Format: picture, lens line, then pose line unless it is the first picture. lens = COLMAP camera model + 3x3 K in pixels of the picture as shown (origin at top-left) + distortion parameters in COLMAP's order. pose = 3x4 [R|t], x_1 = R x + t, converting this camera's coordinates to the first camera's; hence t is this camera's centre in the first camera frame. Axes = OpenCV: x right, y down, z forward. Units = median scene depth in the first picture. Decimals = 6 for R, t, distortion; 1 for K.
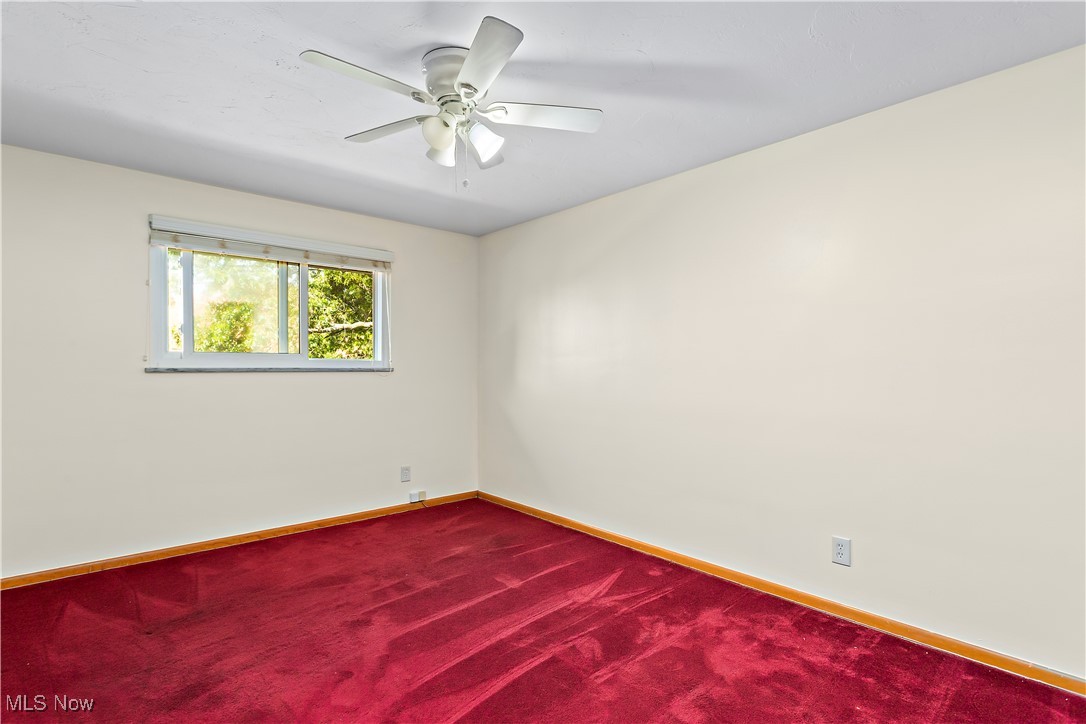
lens RADIAL K [[526.4, 0, 532.9], [0, 526.4, 371.7], [0, 0, 1]] dist [-0.003106, 0.001739]
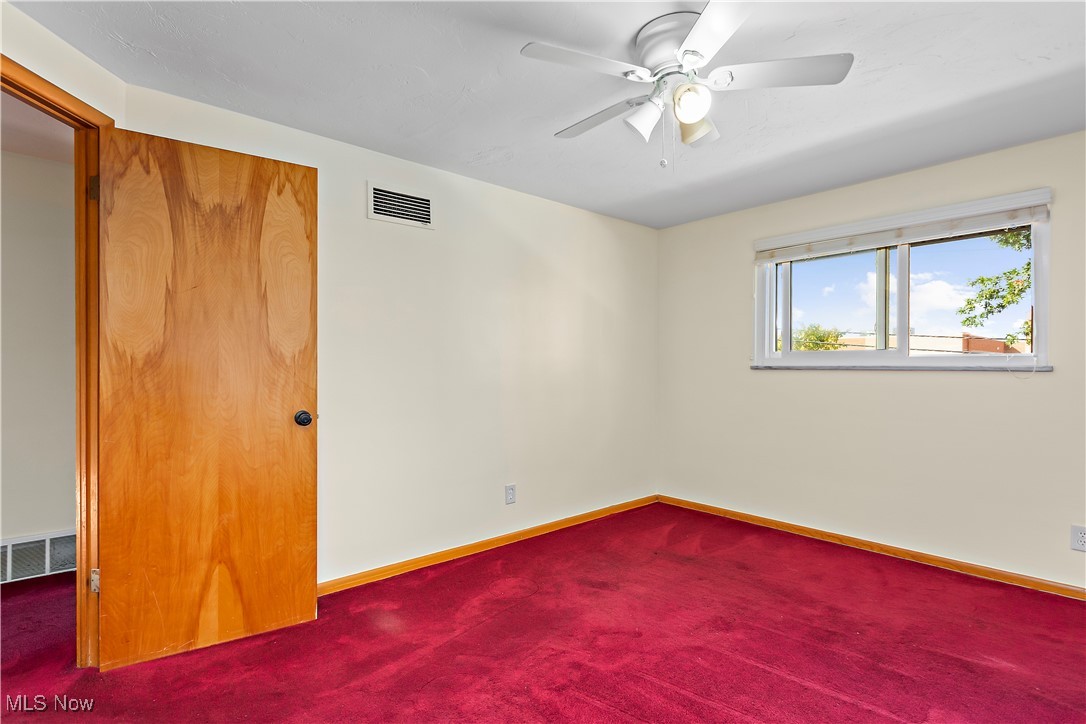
lens RADIAL K [[526.4, 0, 536.8], [0, 526.4, 366.4], [0, 0, 1]] dist [-0.003106, 0.001739]
pose [[0.000245, 0.002814, -0.999996, 0.486268], [-0.006150, 0.999977, 0.002812, -0.005918], [0.999981, 0.006149, 0.000262, 0.478300]]
